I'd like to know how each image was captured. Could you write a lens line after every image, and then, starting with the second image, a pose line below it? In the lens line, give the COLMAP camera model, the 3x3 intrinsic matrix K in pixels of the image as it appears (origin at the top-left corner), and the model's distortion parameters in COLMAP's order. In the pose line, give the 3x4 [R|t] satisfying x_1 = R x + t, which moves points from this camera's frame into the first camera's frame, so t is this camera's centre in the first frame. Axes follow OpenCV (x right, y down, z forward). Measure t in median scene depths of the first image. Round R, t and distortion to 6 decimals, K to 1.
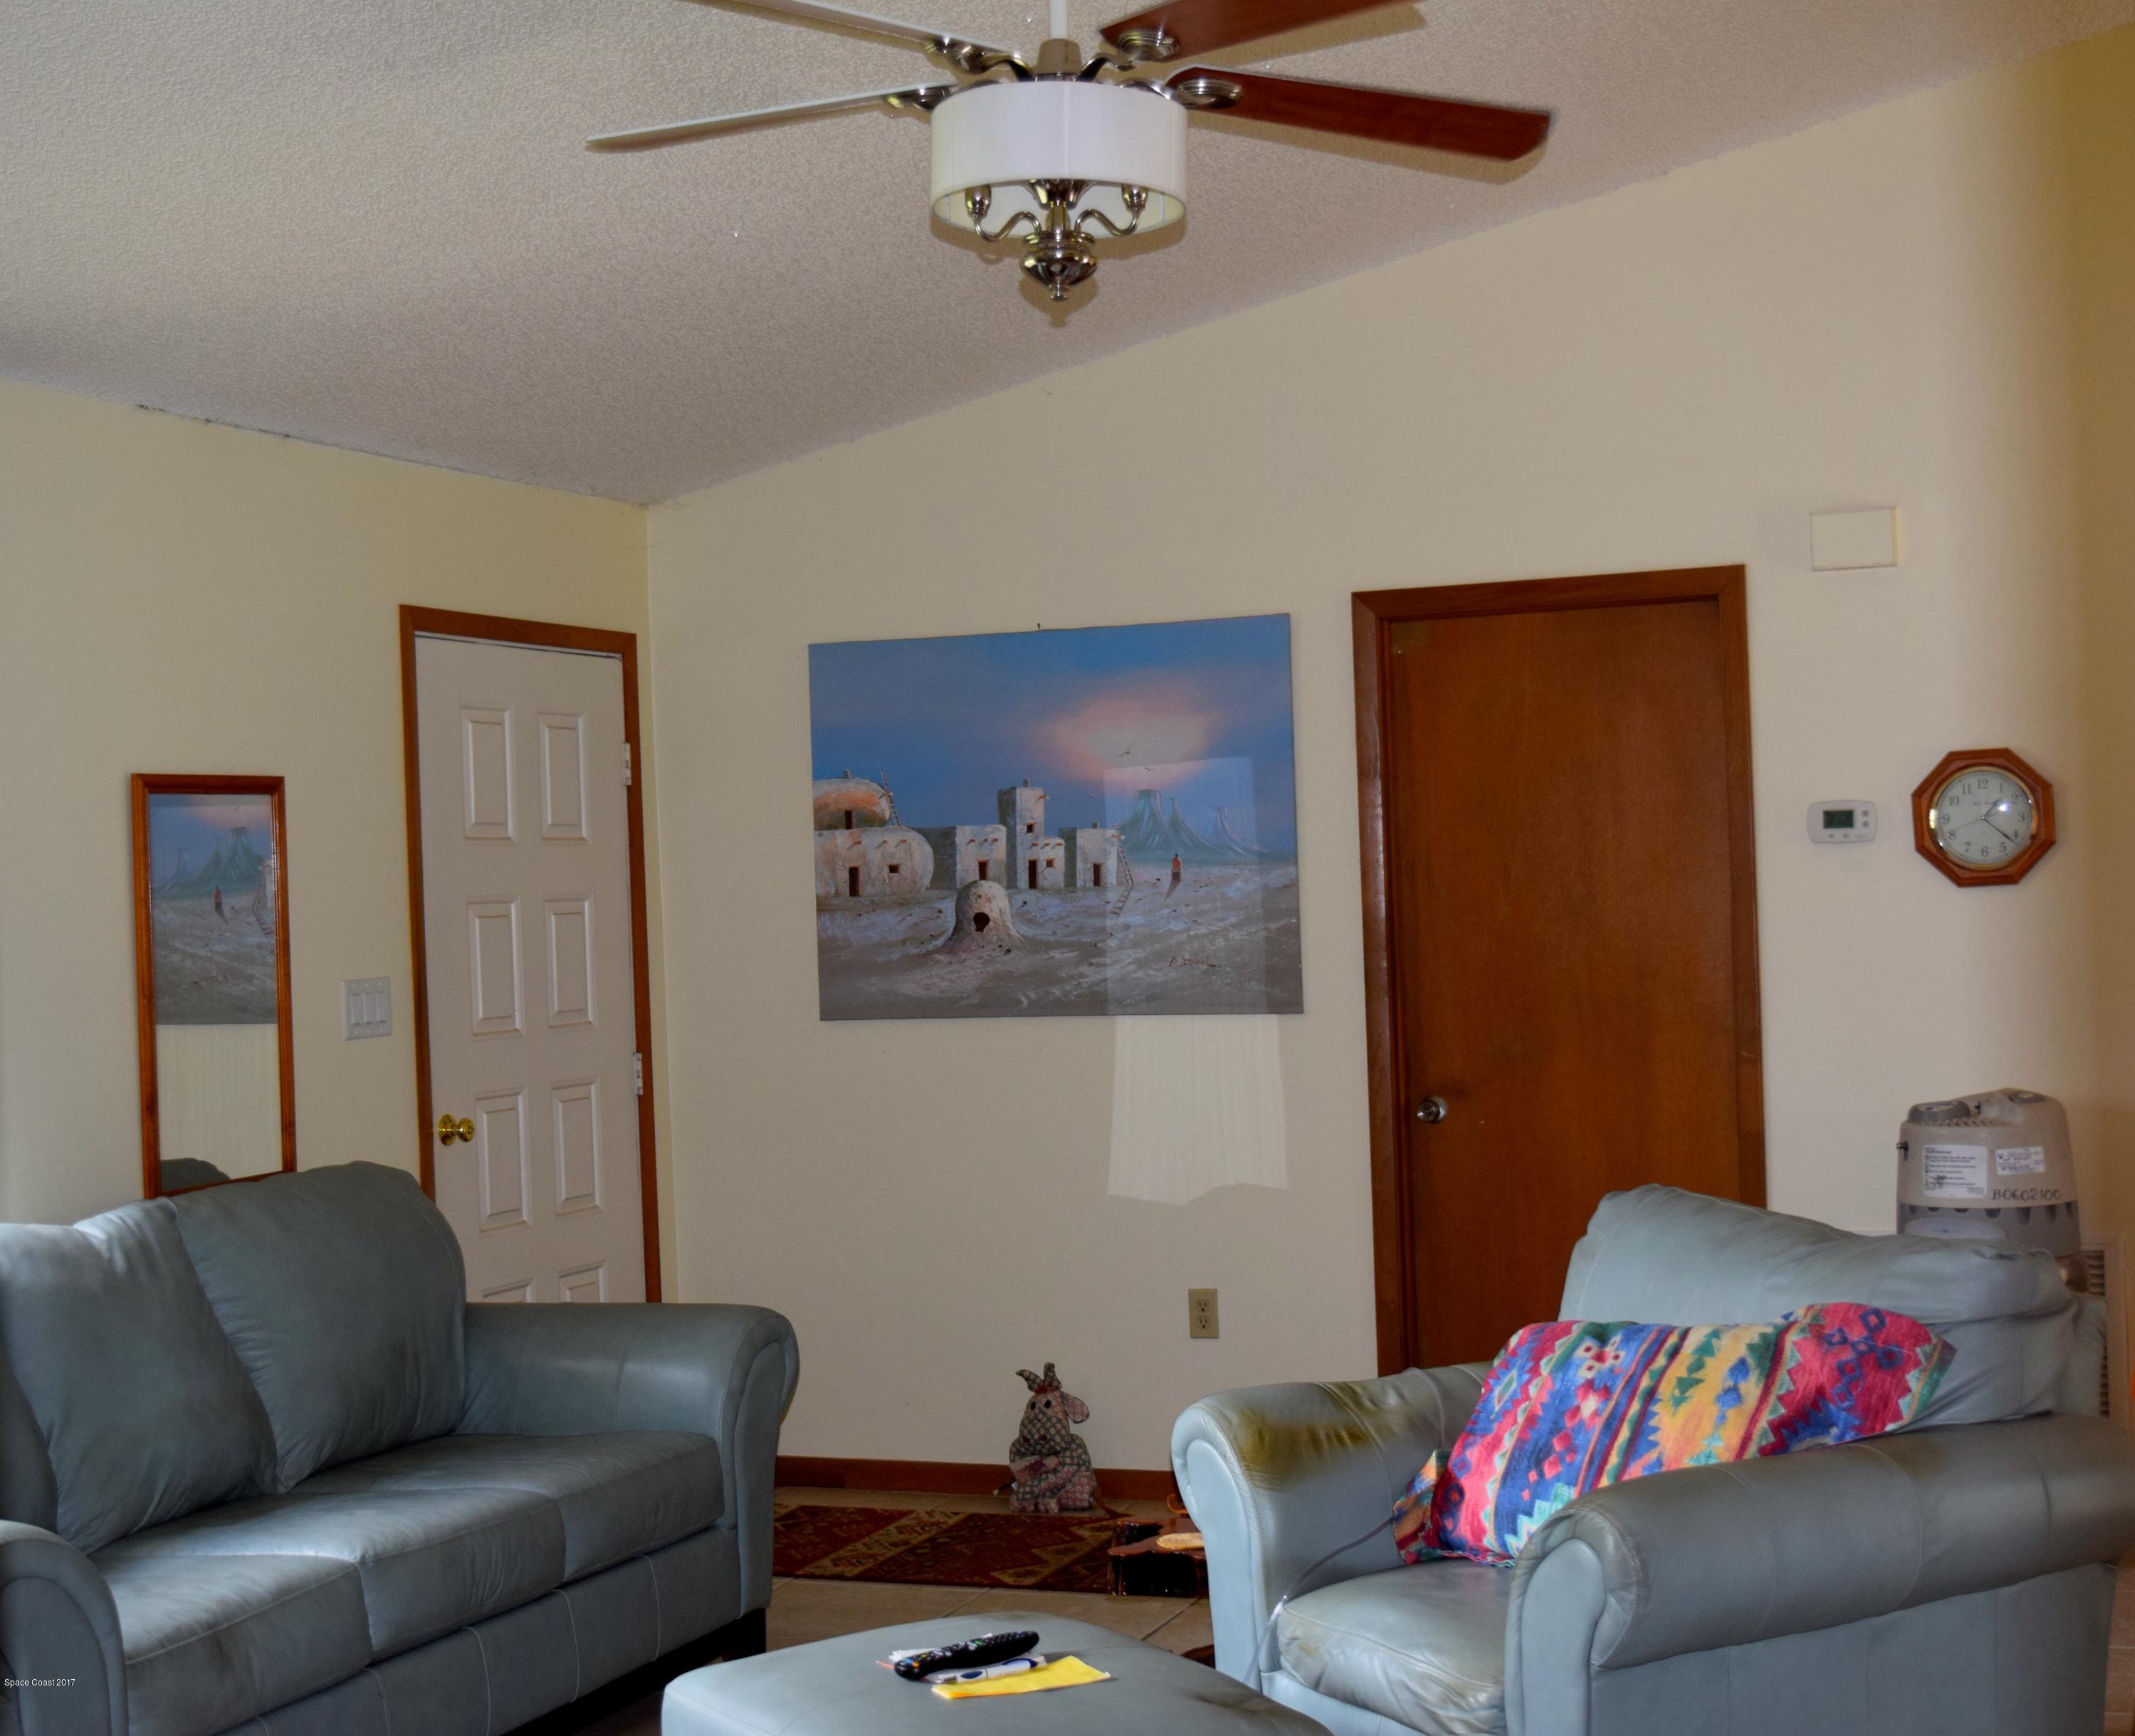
lens RADIAL K [[3125.1, 0, 1067.5], [0, 3125.1, 868.0], [0, 0, 1]] dist [-0.025204, -0.047220]
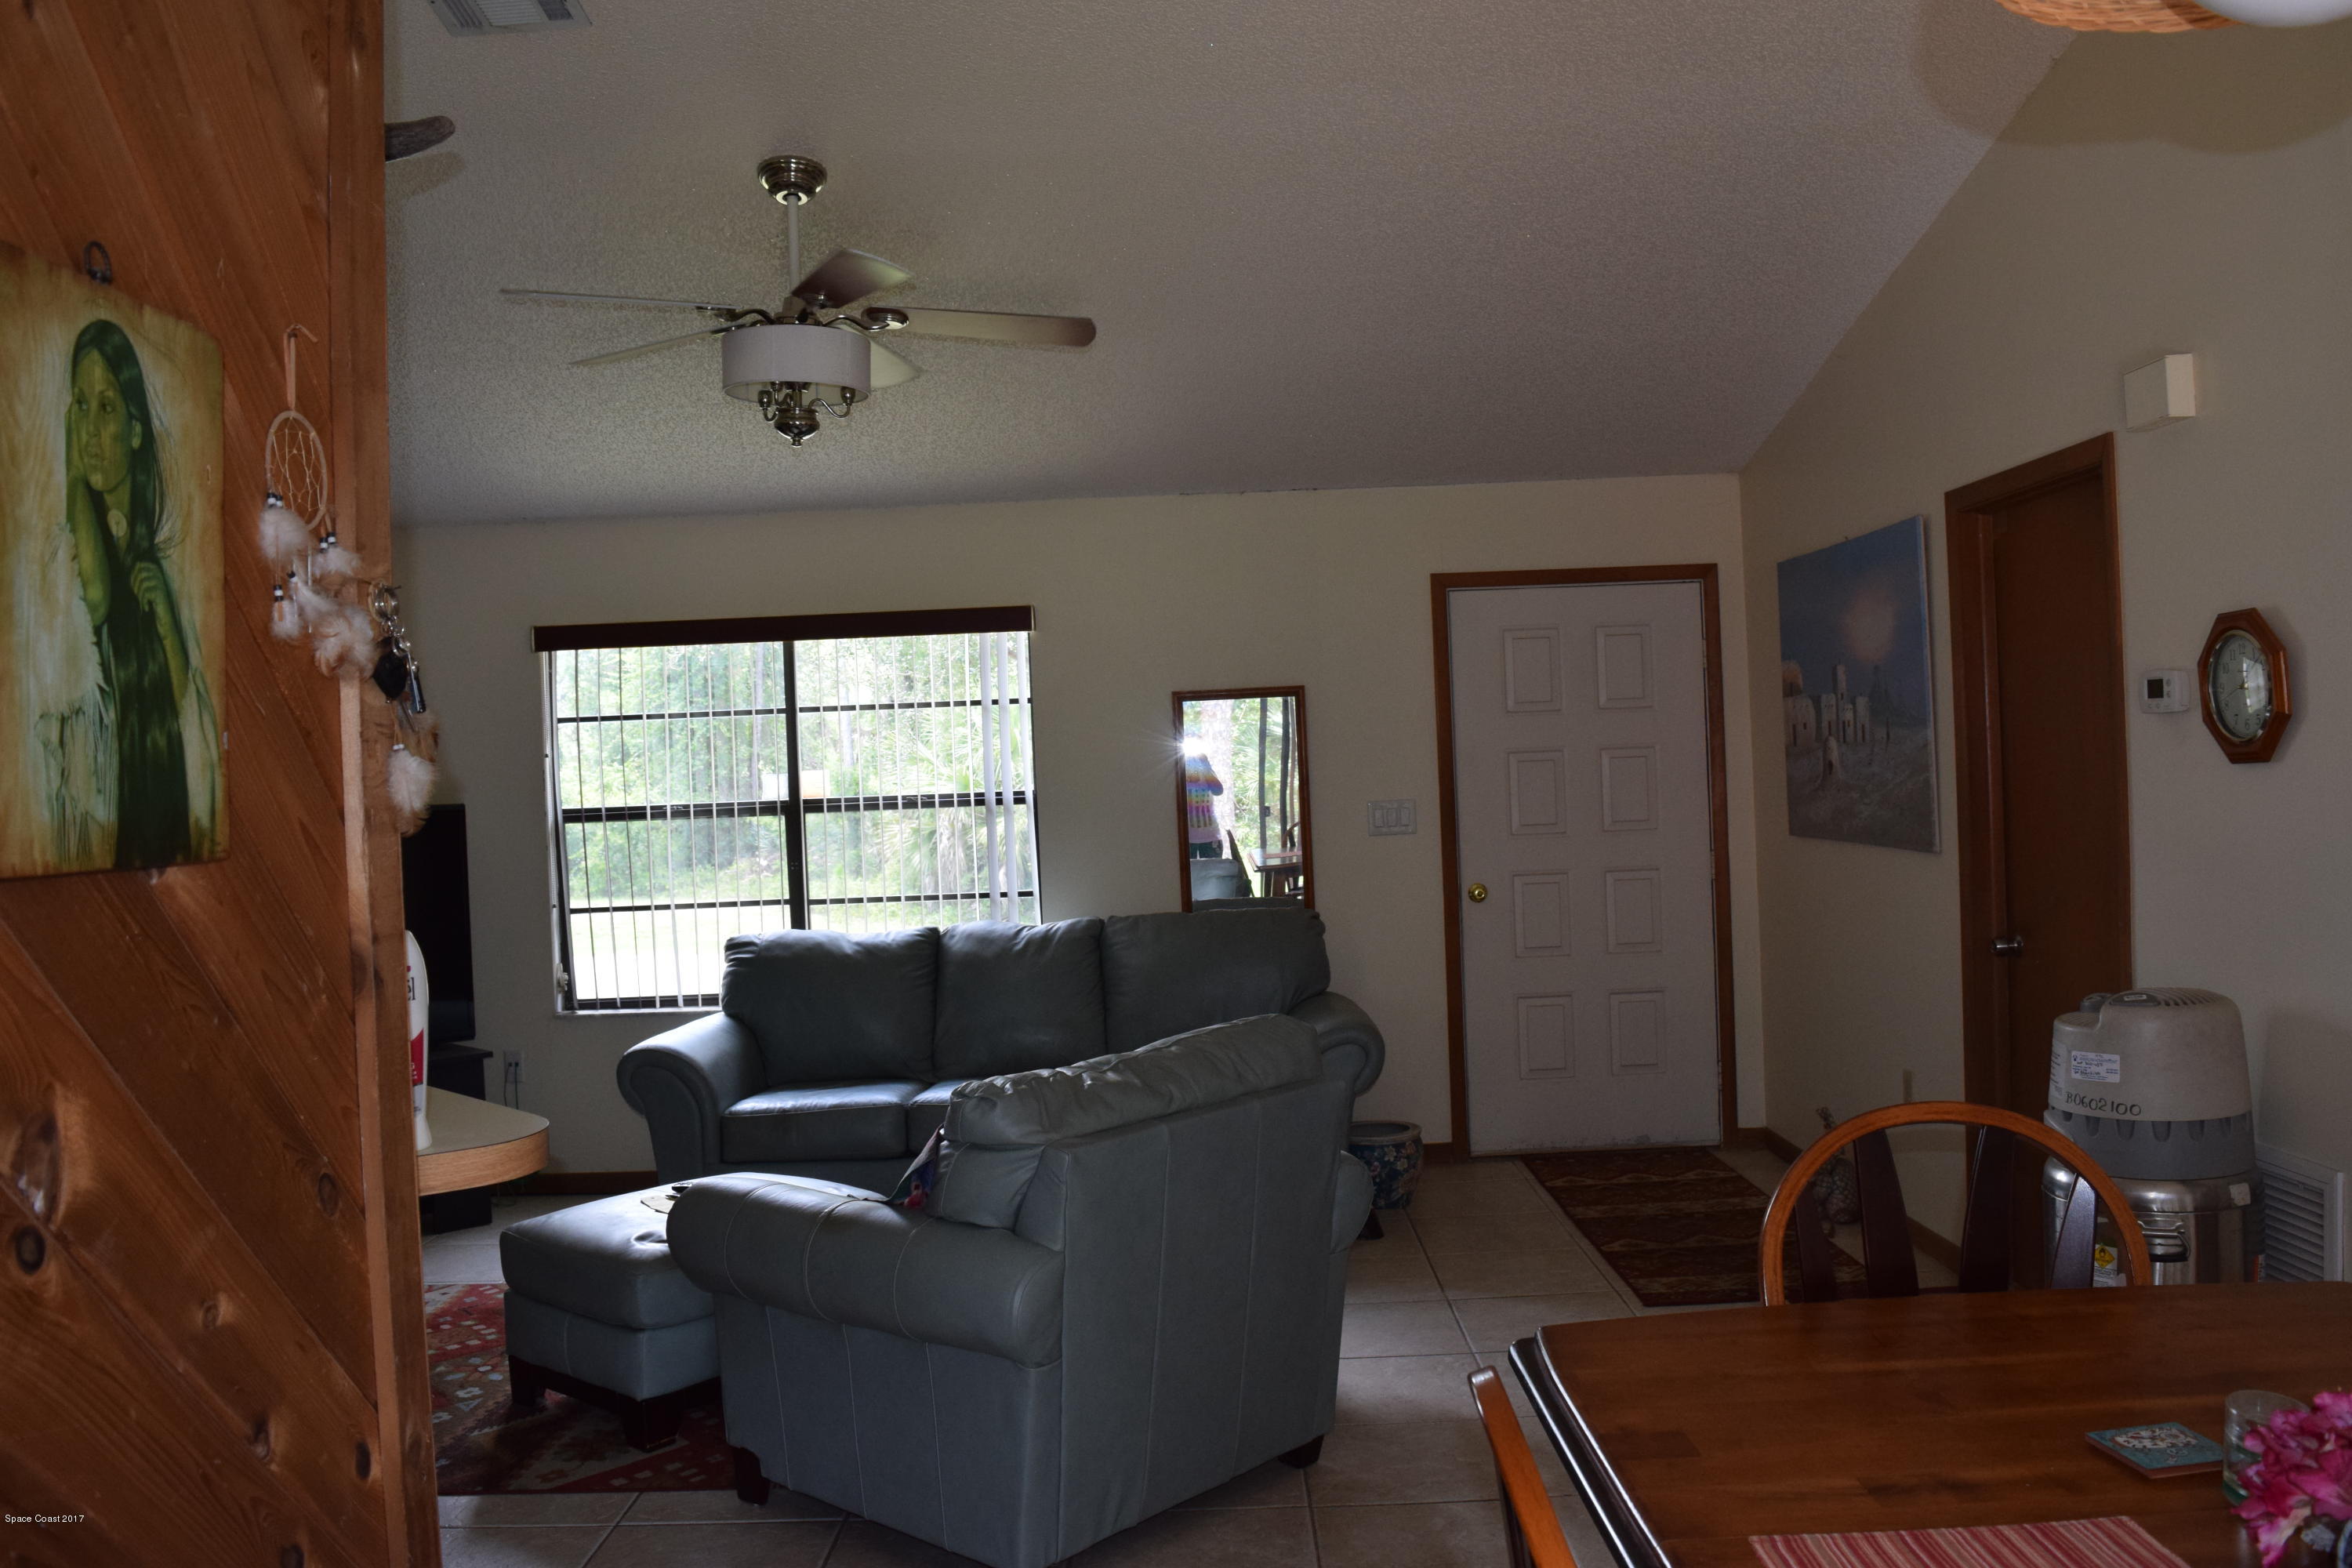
lens RADIAL K [[1860.1, 0, 1176.0], [0, 1860.1, 784.0], [0, 0, 1]] dist [-0.003003, -0.001313]
pose [[0.378555, 0.027719, -0.925164, 0.645621], [0.034616, 0.998428, 0.044078, -0.021721], [0.924931, -0.048712, 0.377000, 0.491283]]
